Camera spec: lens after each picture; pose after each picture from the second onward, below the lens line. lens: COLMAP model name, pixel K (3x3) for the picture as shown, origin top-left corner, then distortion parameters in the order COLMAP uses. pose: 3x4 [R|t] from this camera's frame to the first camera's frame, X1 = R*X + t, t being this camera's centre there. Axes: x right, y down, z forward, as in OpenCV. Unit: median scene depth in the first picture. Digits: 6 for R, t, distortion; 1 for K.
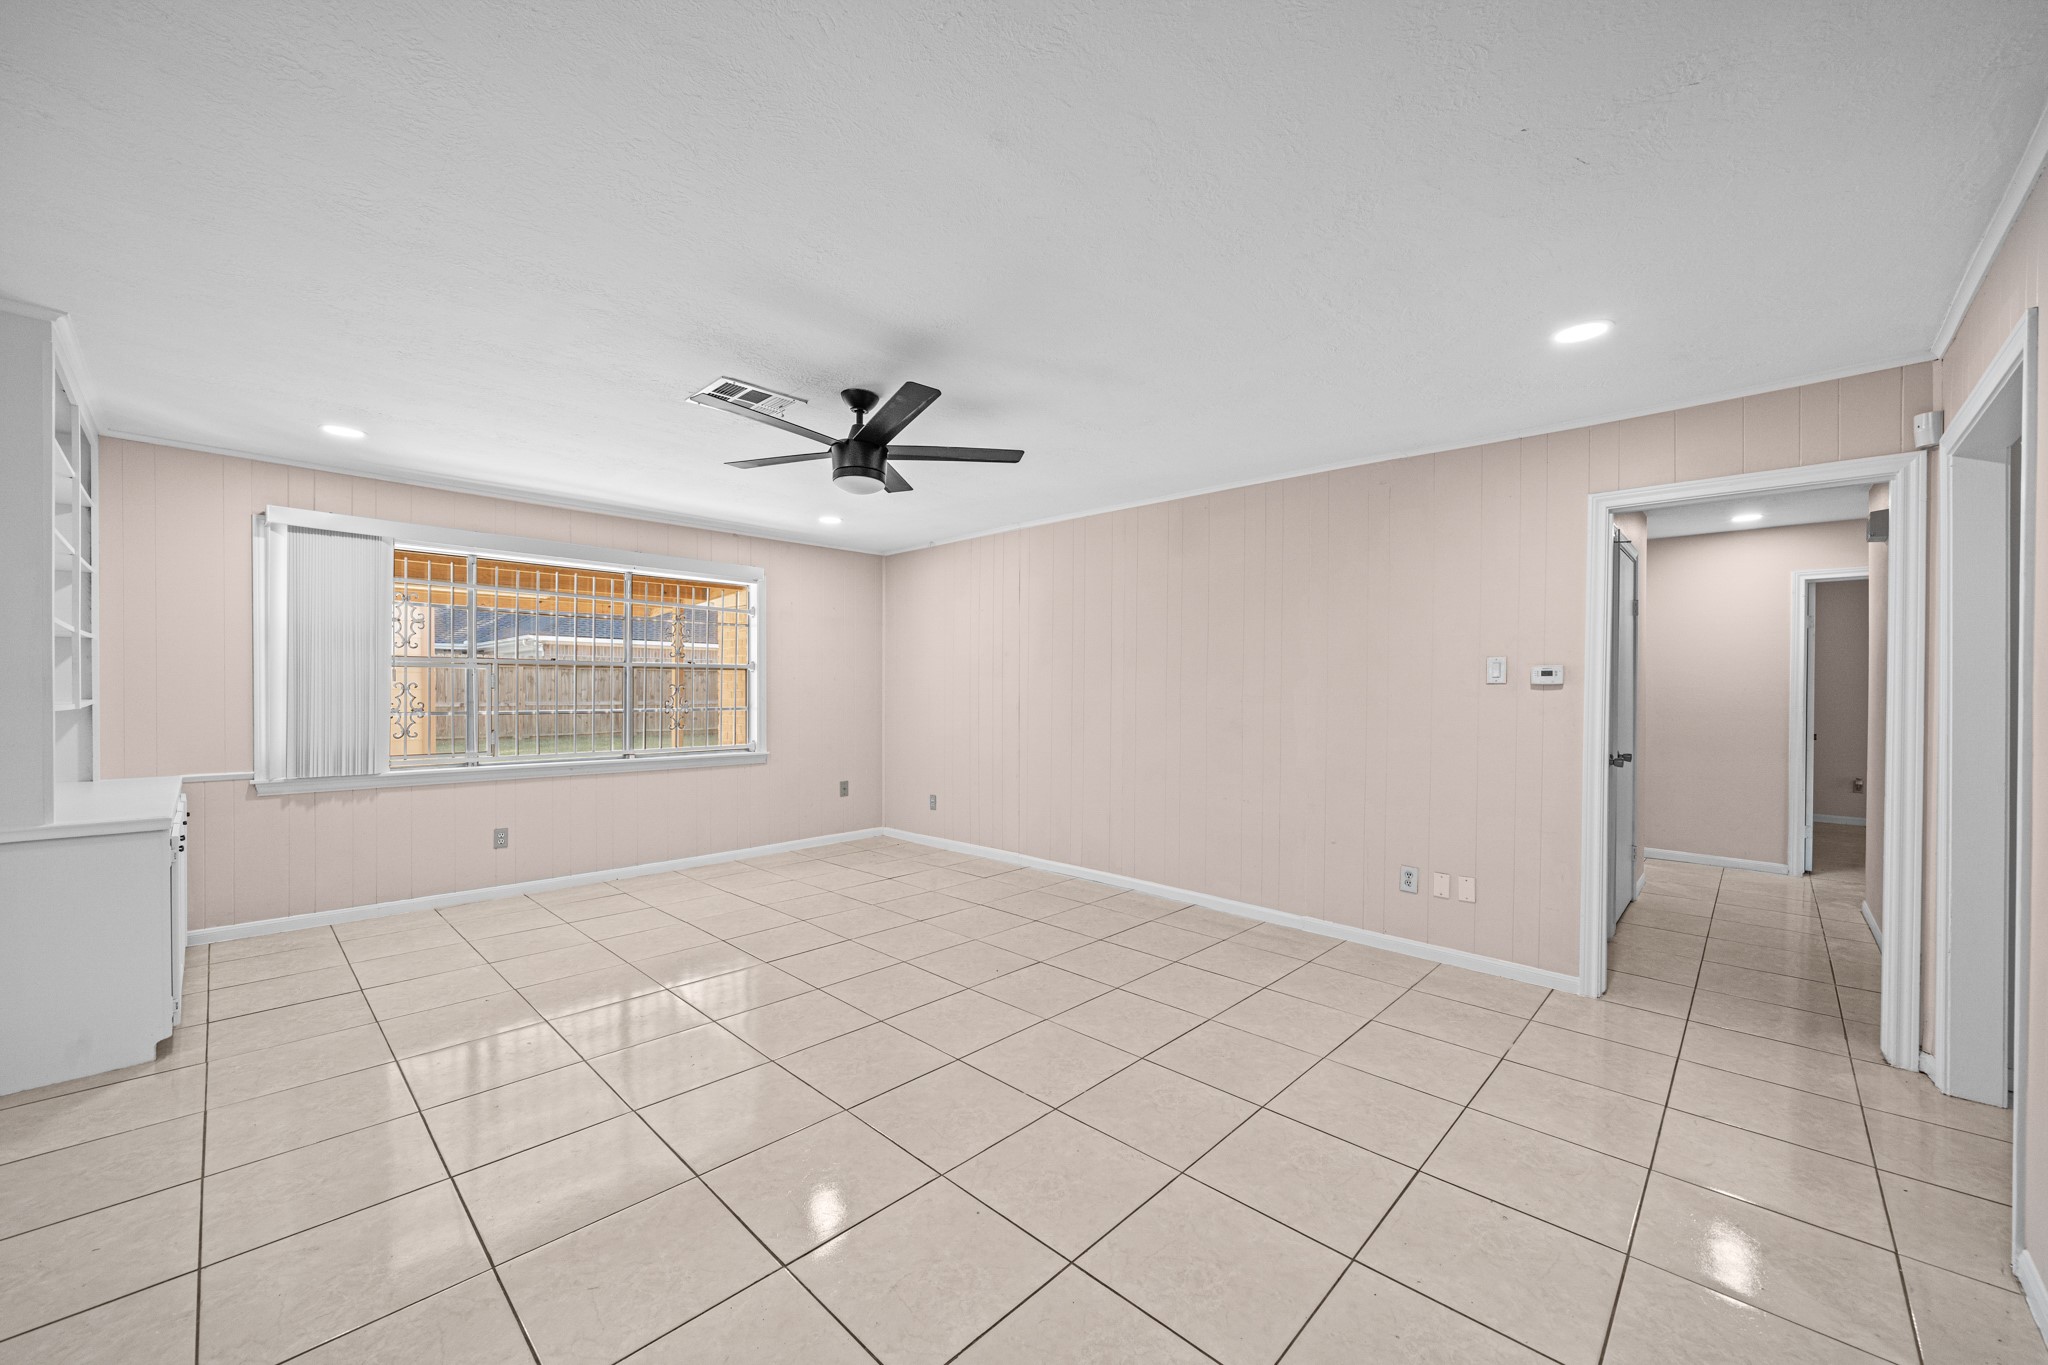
lens RADIAL K [[780.5, 0, 1043.7], [0, 780.5, 690.9], [0, 0, 1]] dist [-0.002469, -0.000861]
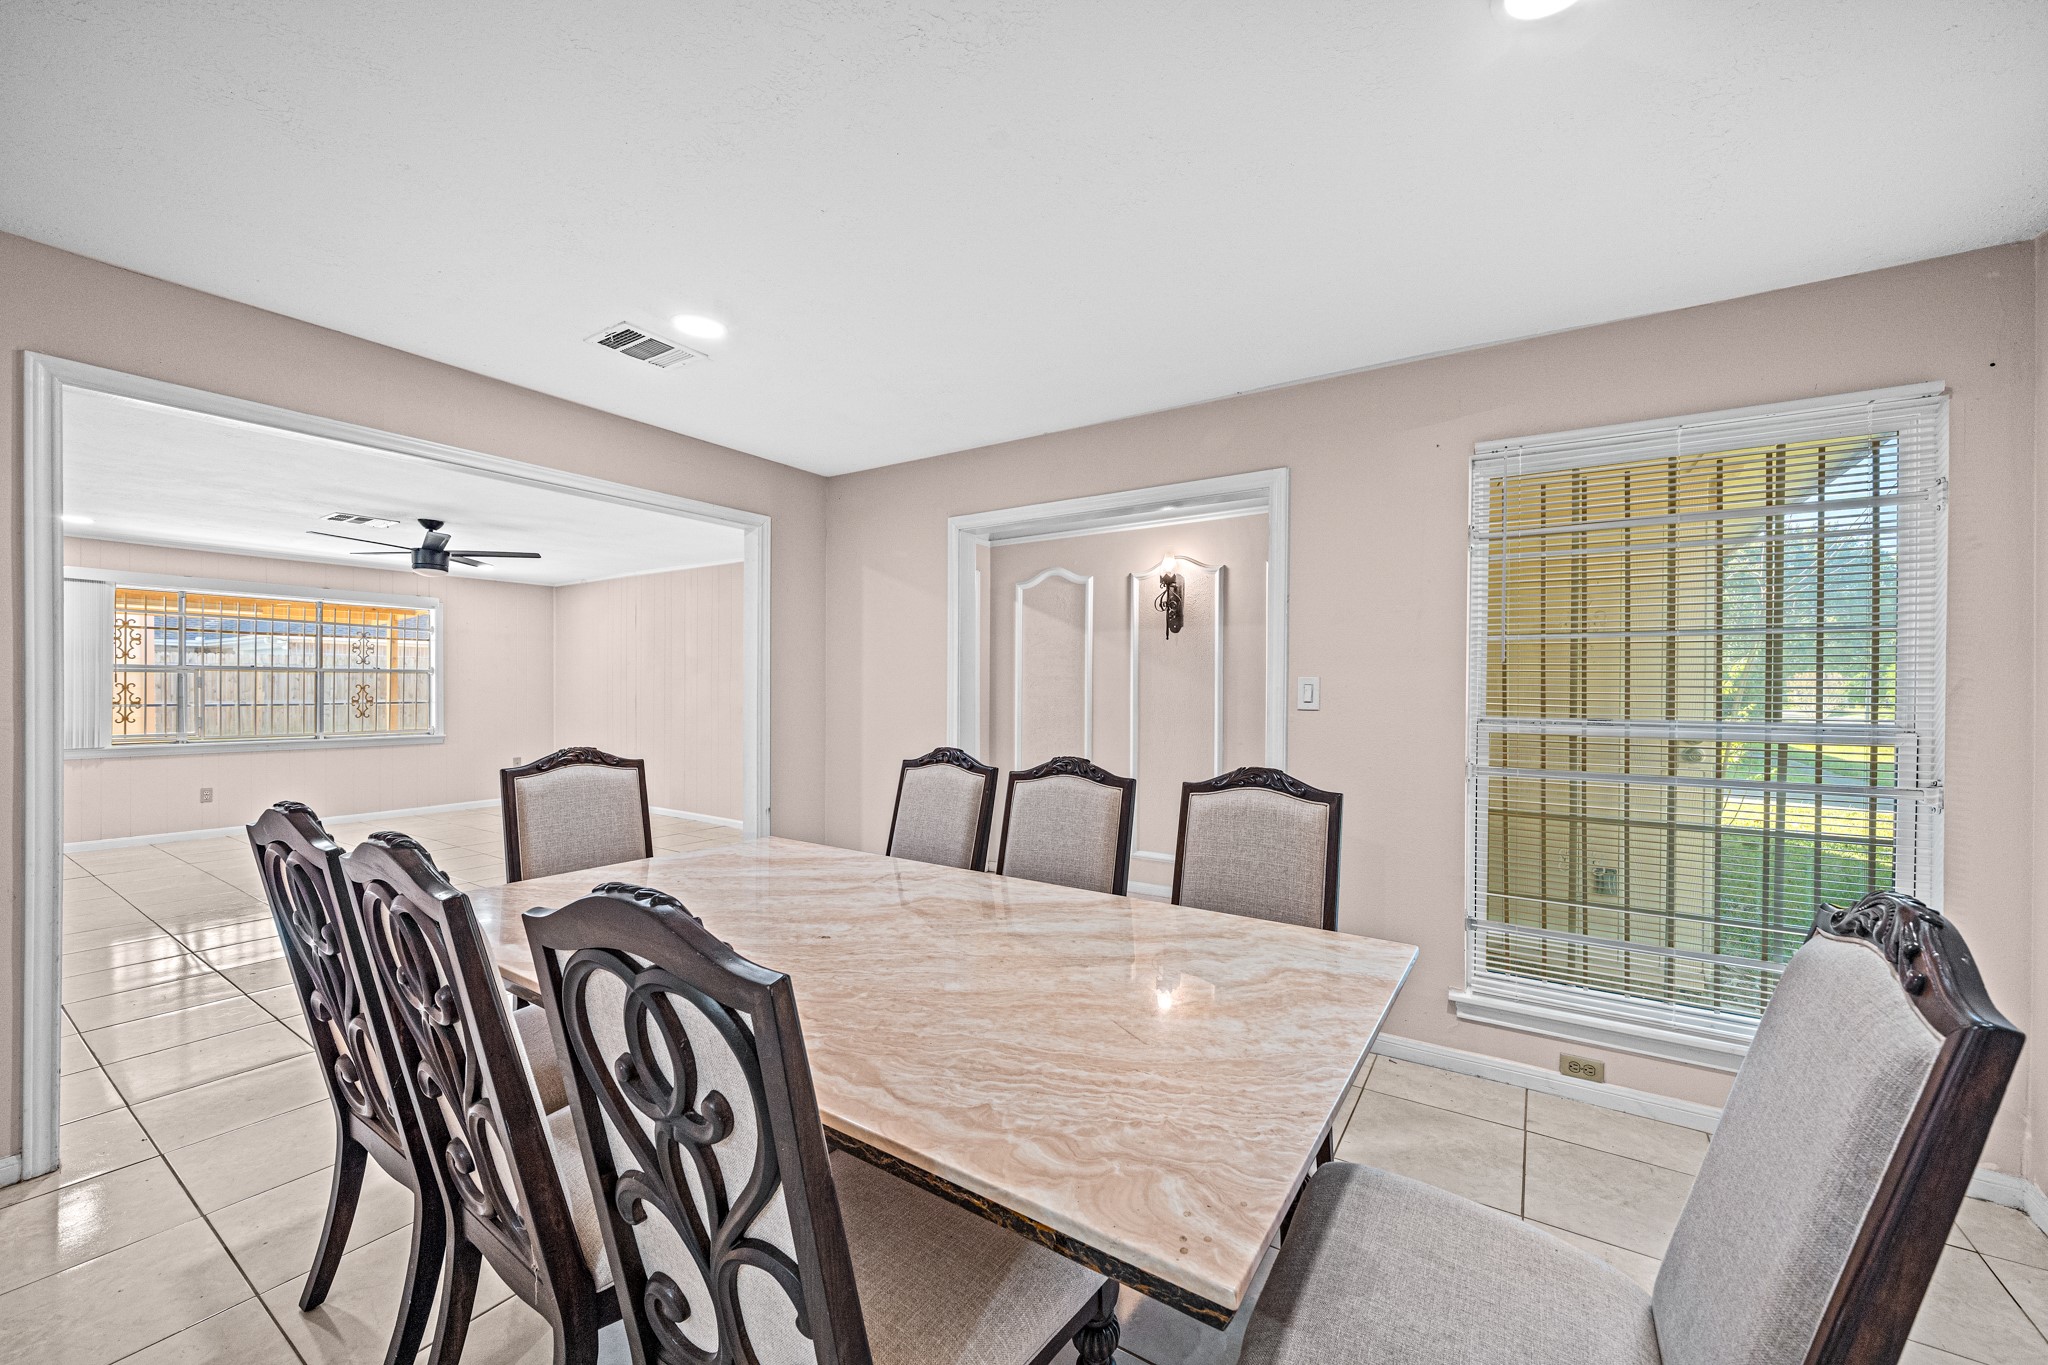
lens RADIAL K [[780.5, 0, 1041.8], [0, 780.5, 686.7], [0, 0, 1]] dist [-0.002469, -0.000861]
pose [[0.983732, -0.002530, 0.179625, 0.526949], [0.002647, 0.999996, -0.000411, -0.000852], [-0.179623, 0.000880, 0.983735, -0.640271]]
